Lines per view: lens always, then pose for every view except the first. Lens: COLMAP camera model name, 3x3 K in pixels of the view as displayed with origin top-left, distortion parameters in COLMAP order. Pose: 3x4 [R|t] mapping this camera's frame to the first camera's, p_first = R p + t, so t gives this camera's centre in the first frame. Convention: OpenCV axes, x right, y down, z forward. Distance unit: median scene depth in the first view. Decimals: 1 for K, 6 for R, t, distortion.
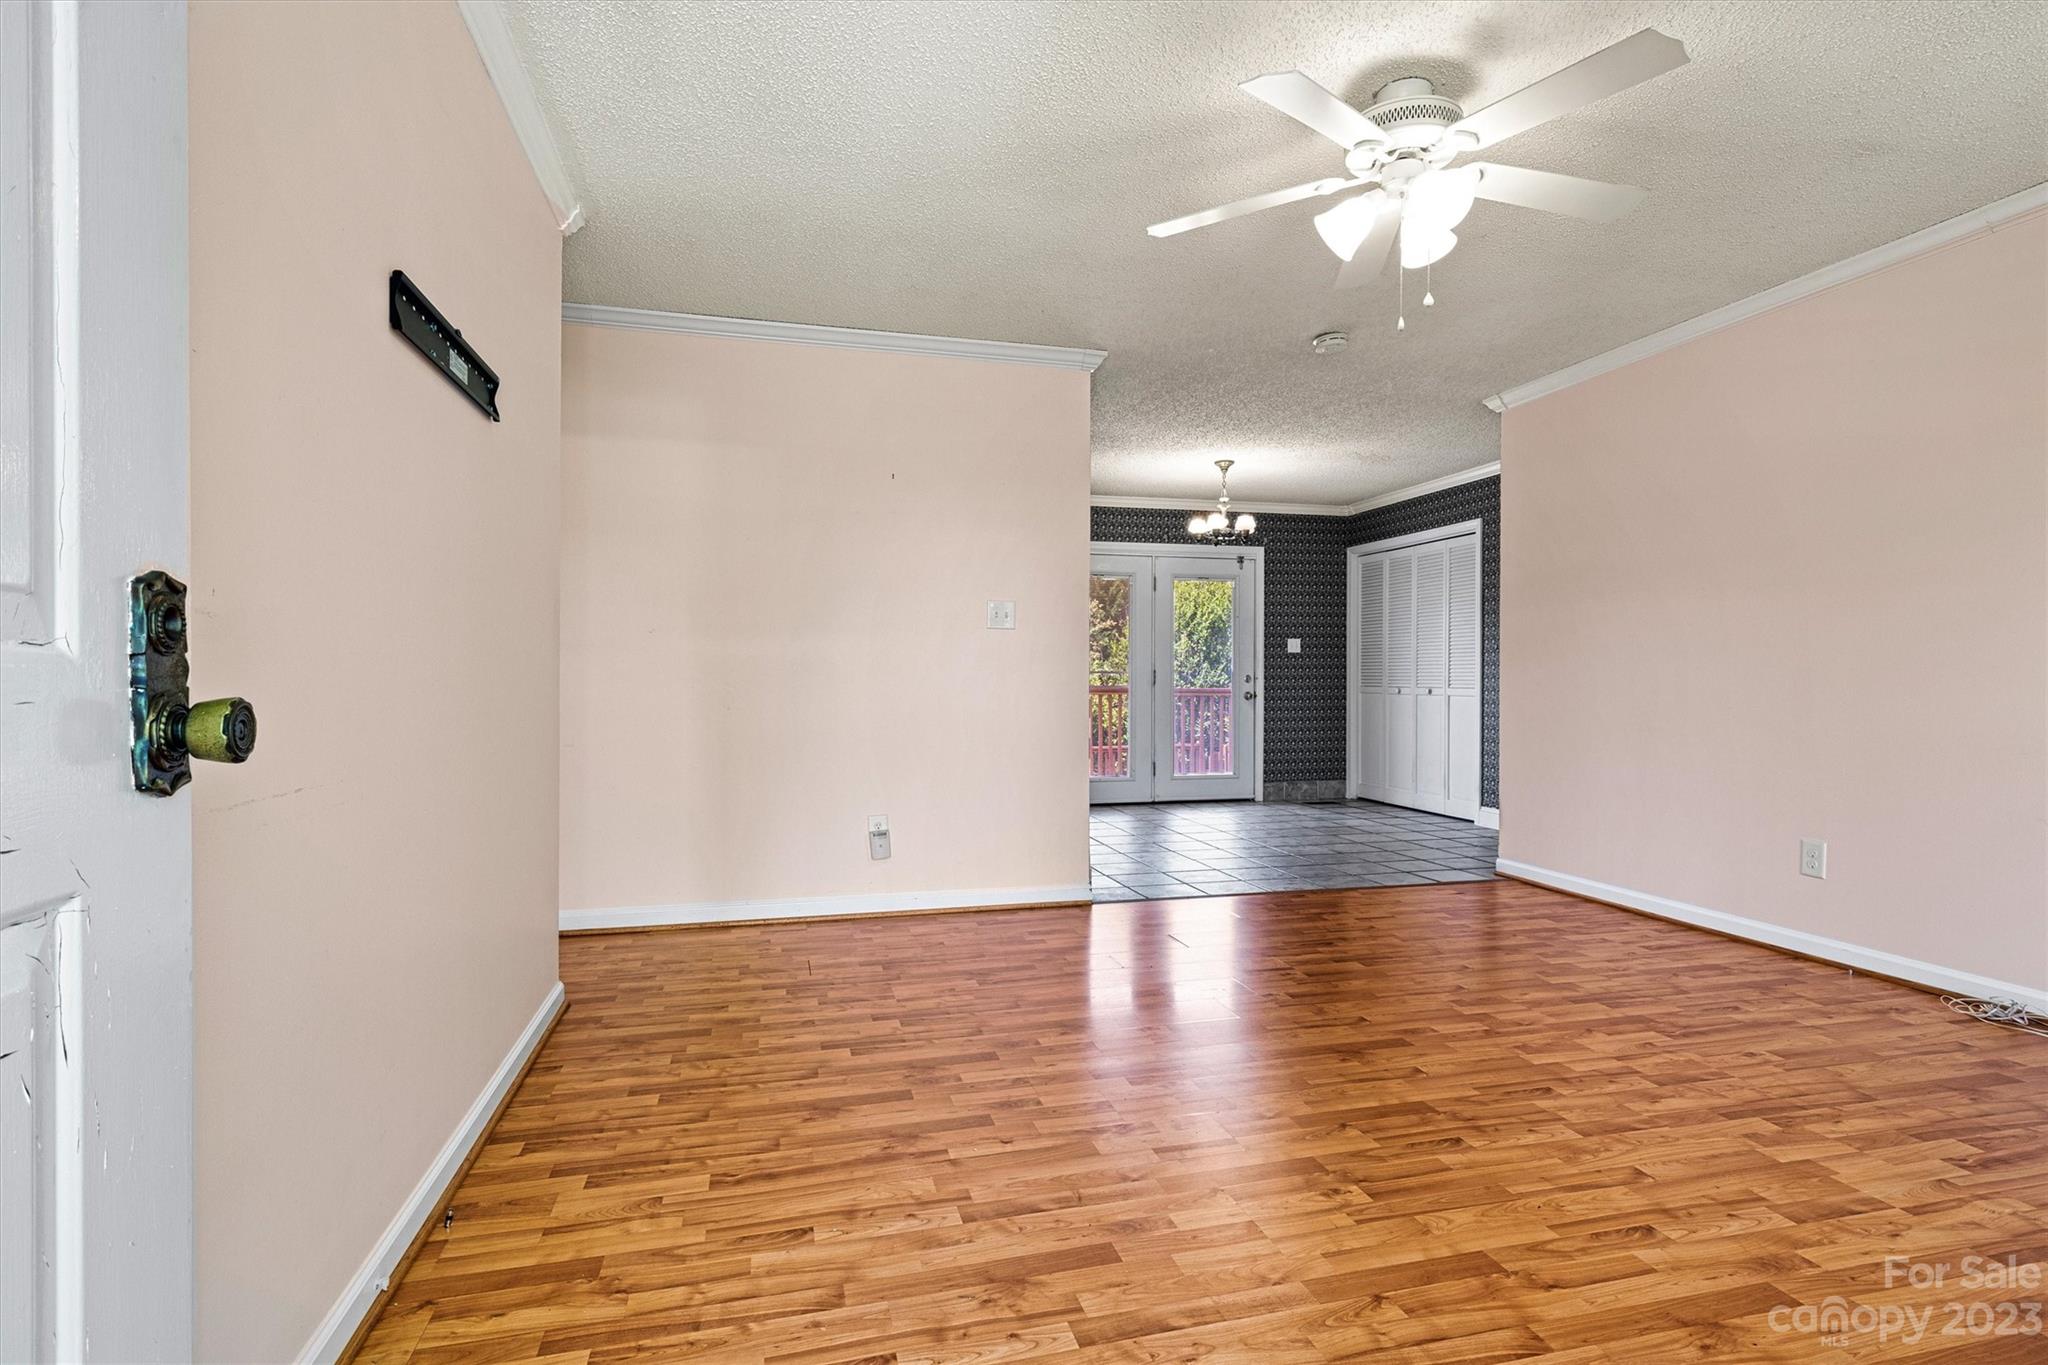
lens RADIAL K [[1016.1, 0, 1025.9], [0, 1016.1, 685.7], [0, 0, 1]] dist [0.010507, 0.002041]
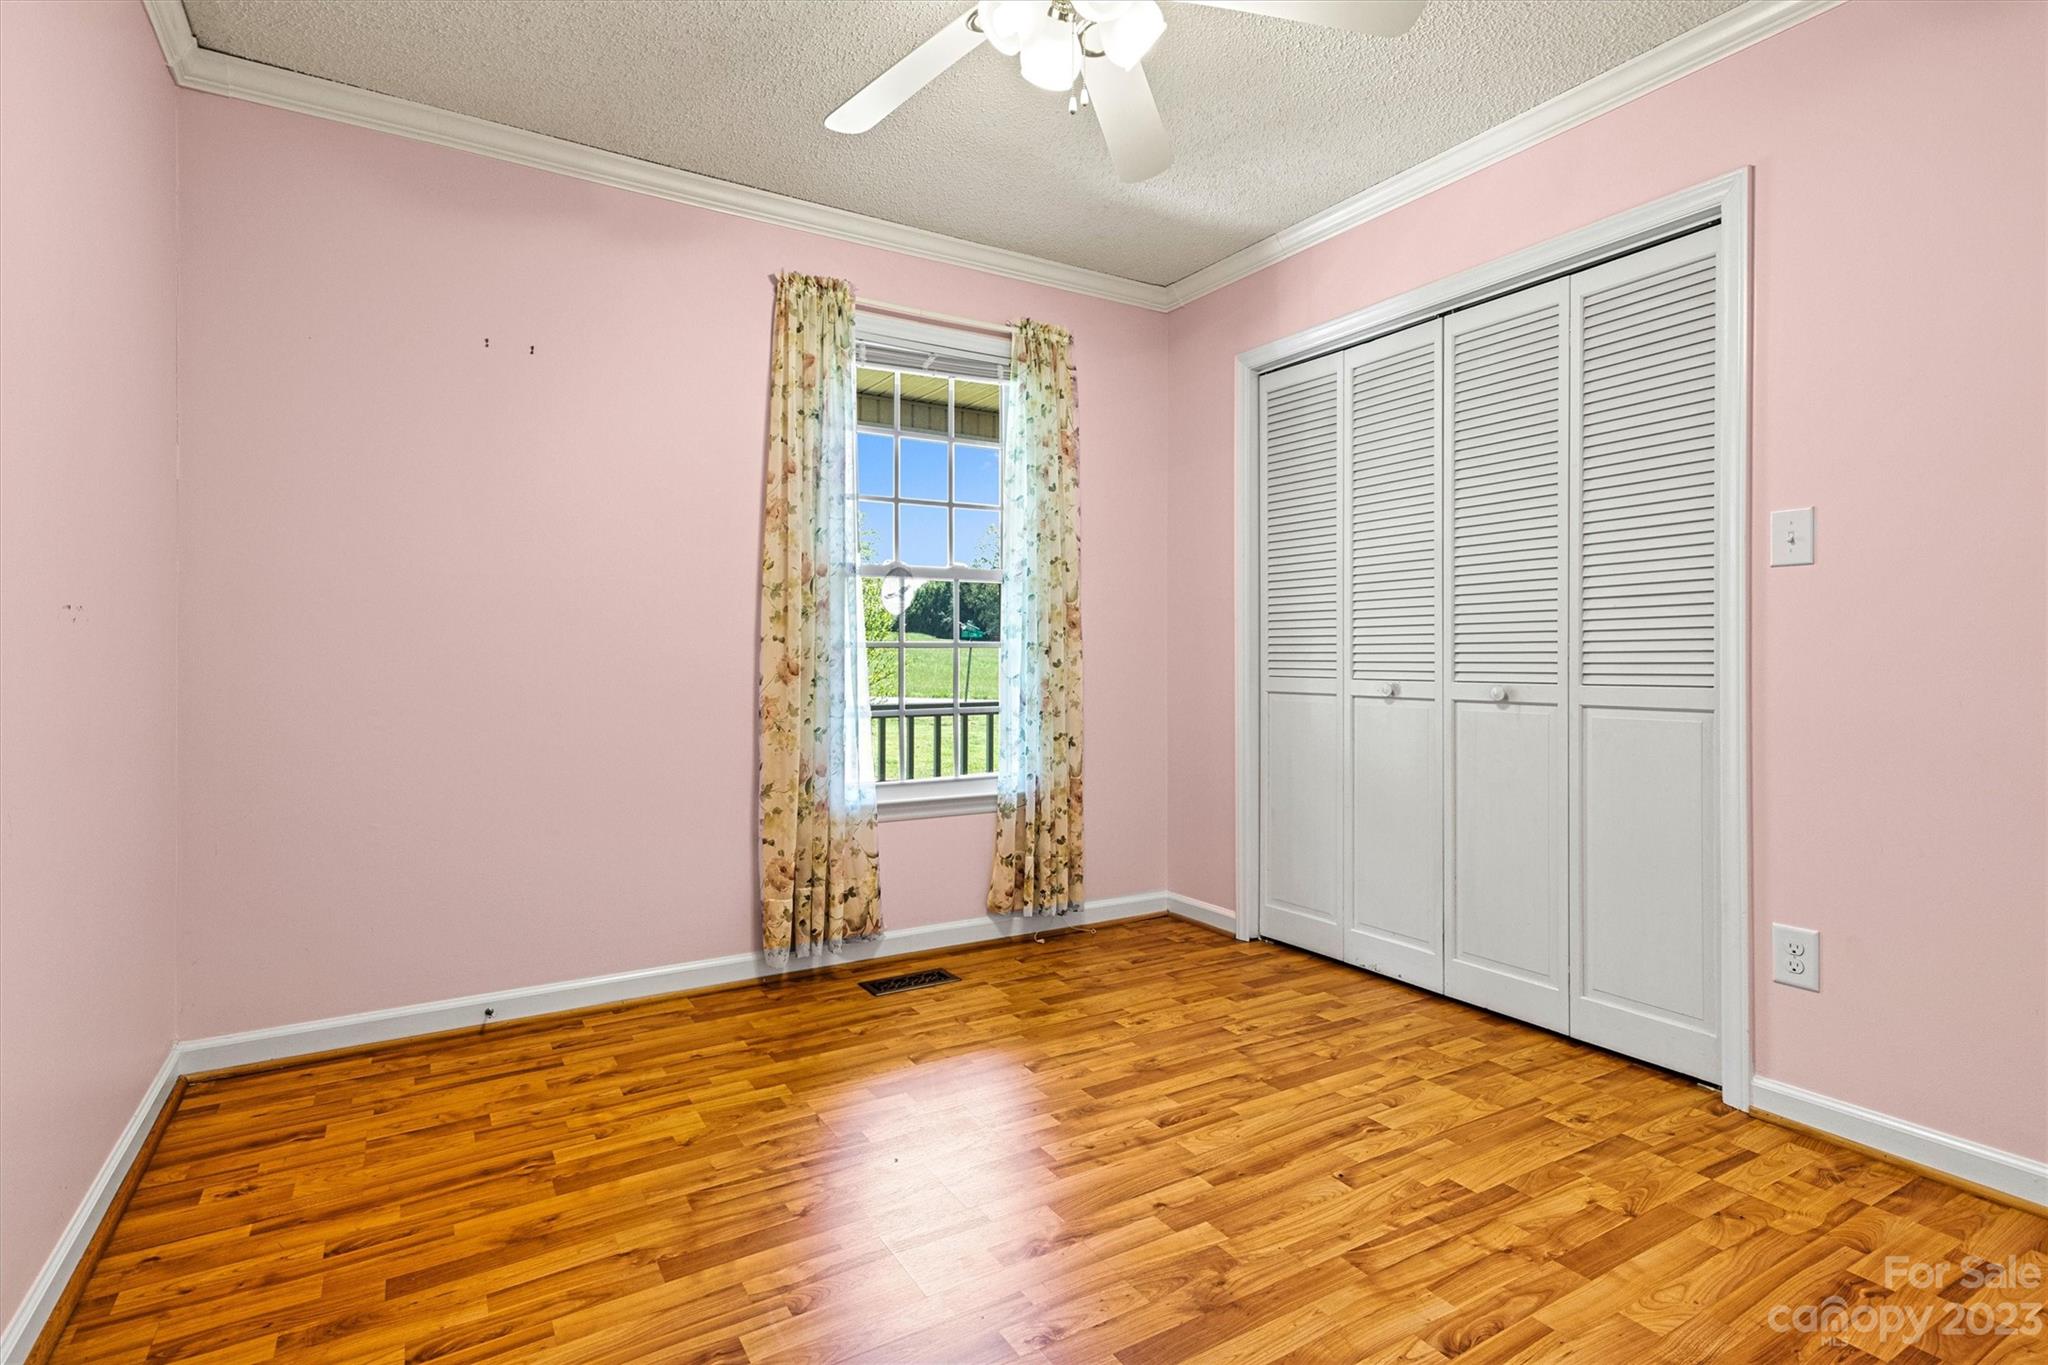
lens RADIAL K [[1016.1, 0, 1036.5], [0, 1016.1, 668.2], [0, 0, 1]] dist [0.010507, 0.002041]
pose [[-0.958333, 0.002358, -0.285643, 0.739109], [-0.000116, 0.999963, 0.008643, -0.009319], [0.285653, 0.008316, -0.958297, 1.422402]]
